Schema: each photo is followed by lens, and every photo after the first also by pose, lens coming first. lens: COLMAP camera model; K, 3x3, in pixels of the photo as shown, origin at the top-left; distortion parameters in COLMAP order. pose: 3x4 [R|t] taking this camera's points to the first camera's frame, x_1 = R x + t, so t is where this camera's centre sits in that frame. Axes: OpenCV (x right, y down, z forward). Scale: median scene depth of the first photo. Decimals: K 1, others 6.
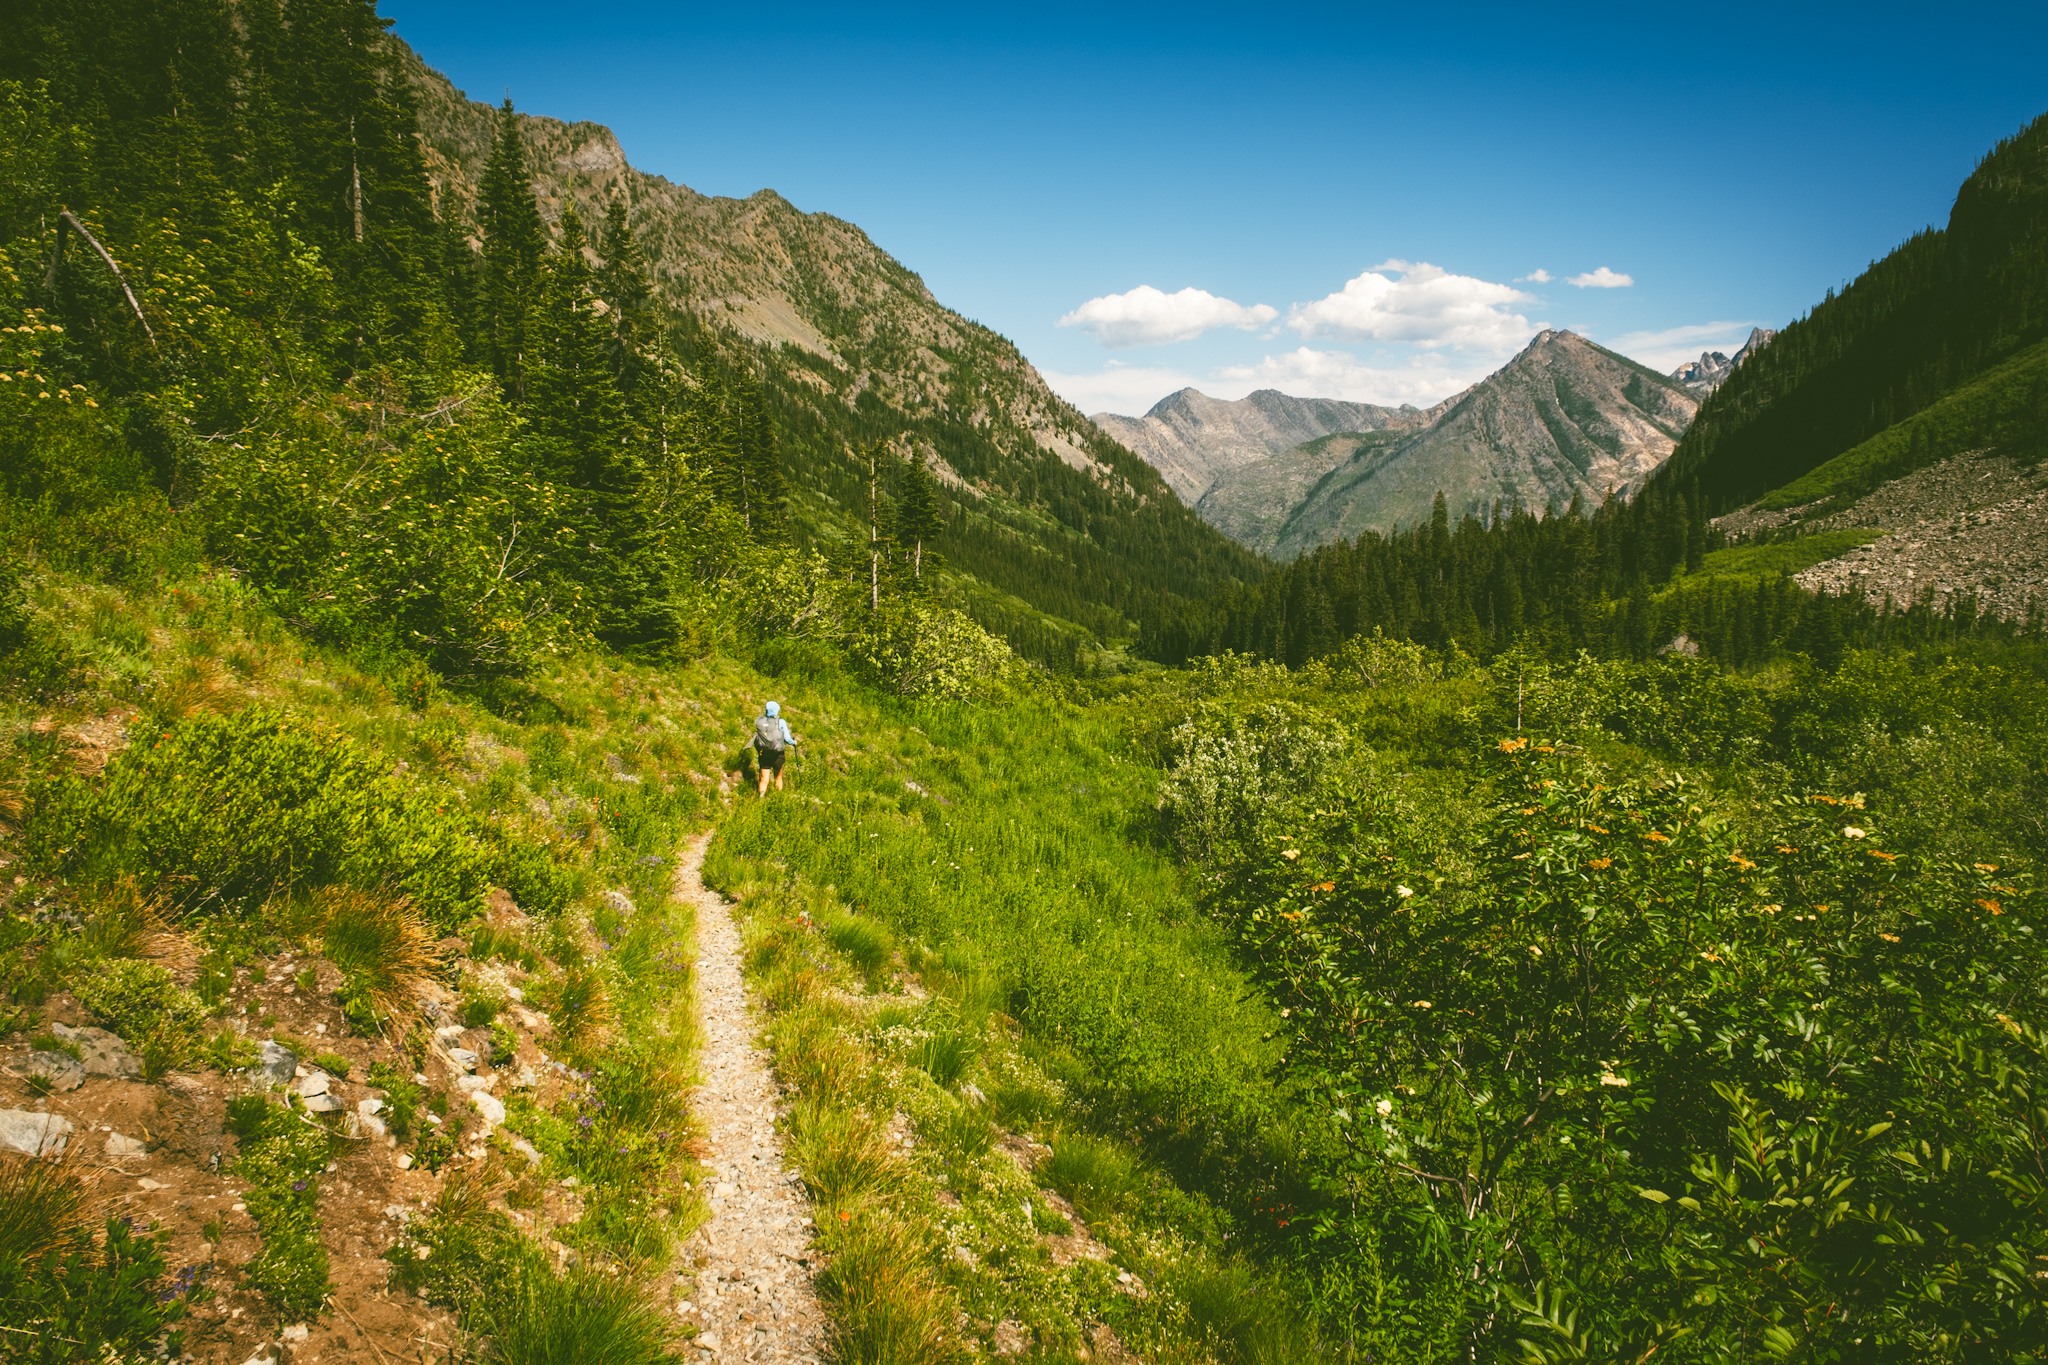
lens RADIAL K [[1417.7, 0, 1022.4], [0, 1417.7, 681.6], [0, 0, 1]] dist [0.049064, 0.000687]
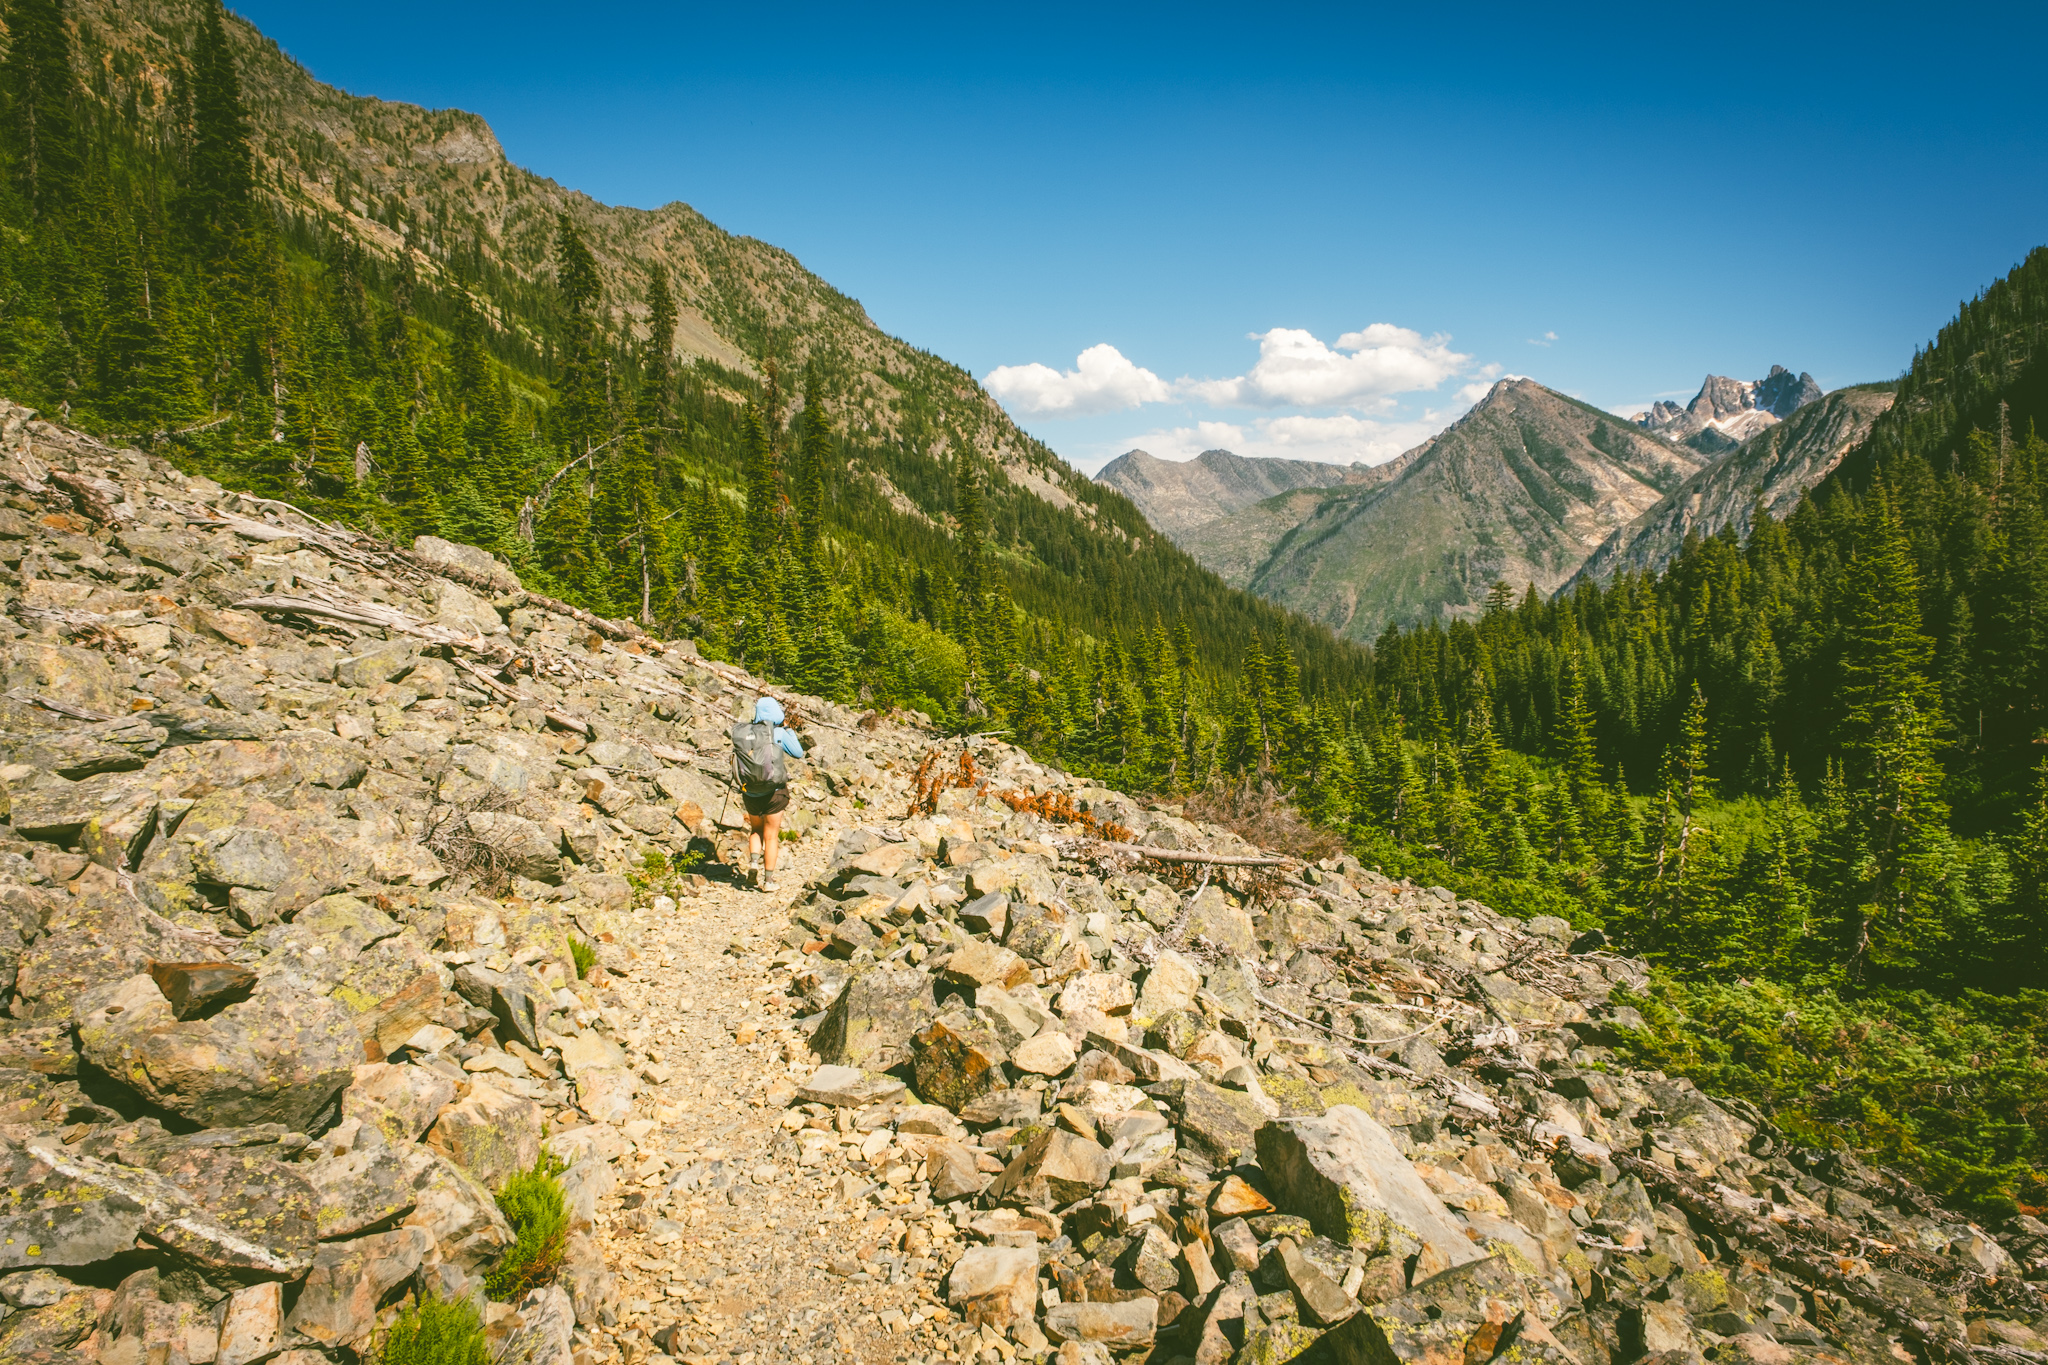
lens RADIAL K [[1417.7, 0, 1025.5], [0, 1417.7, 680.4], [0, 0, 1]] dist [0.049064, 0.000687]
pose [[0.998553, -0.031925, 0.043281, -0.018277], [0.034189, 0.998029, -0.052631, -0.004630], [-0.041515, 0.054034, 0.997676, 0.157088]]
